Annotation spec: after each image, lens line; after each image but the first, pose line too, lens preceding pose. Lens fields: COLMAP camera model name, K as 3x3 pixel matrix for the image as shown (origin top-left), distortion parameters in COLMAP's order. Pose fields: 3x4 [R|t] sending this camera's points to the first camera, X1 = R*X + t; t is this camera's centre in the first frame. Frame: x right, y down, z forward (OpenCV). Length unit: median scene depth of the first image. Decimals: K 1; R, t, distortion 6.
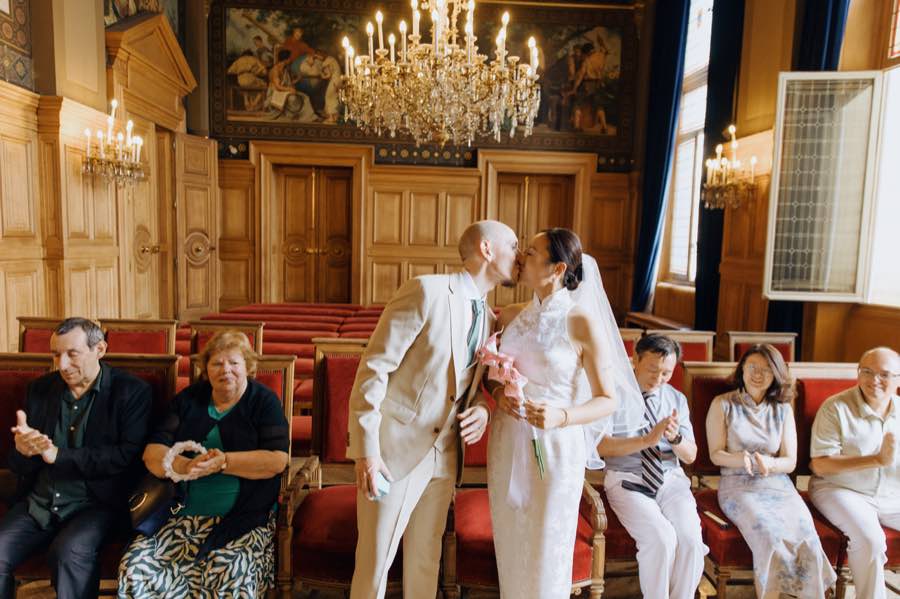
lens RADIAL K [[592.2, 0, 446.7], [0, 592.2, 298.4], [0, 0, 1]] dist [0.007487, 0.000335]
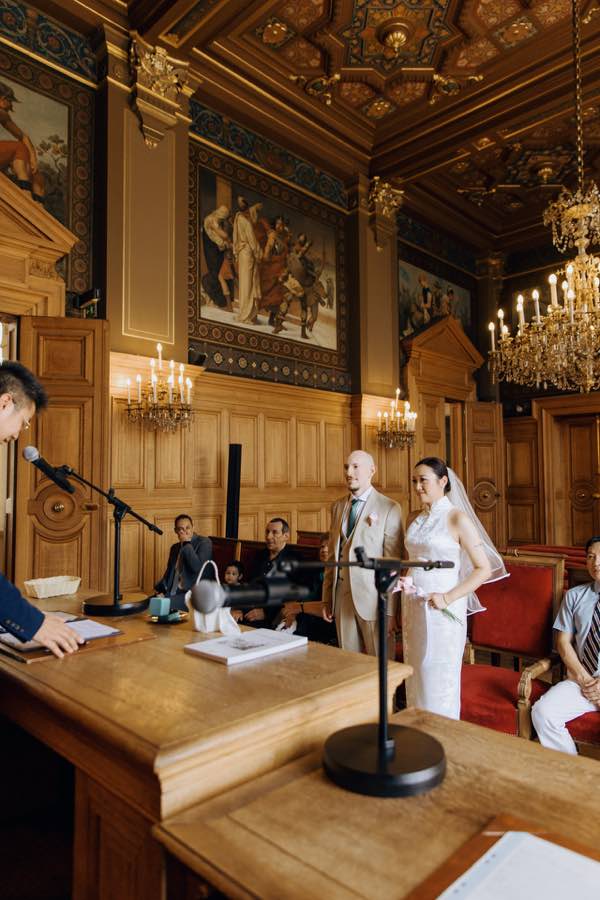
lens RADIAL K [[592.2, 0, 301.8], [0, 592.2, 451.9], [0, 0, 1]] dist [0.007487, 0.000335]
pose [[0.679675, -0.073772, -0.729794, 0.282022], [-0.049303, 0.988085, -0.145799, 0.028947], [0.731854, 0.135078, 0.667939, -0.085398]]
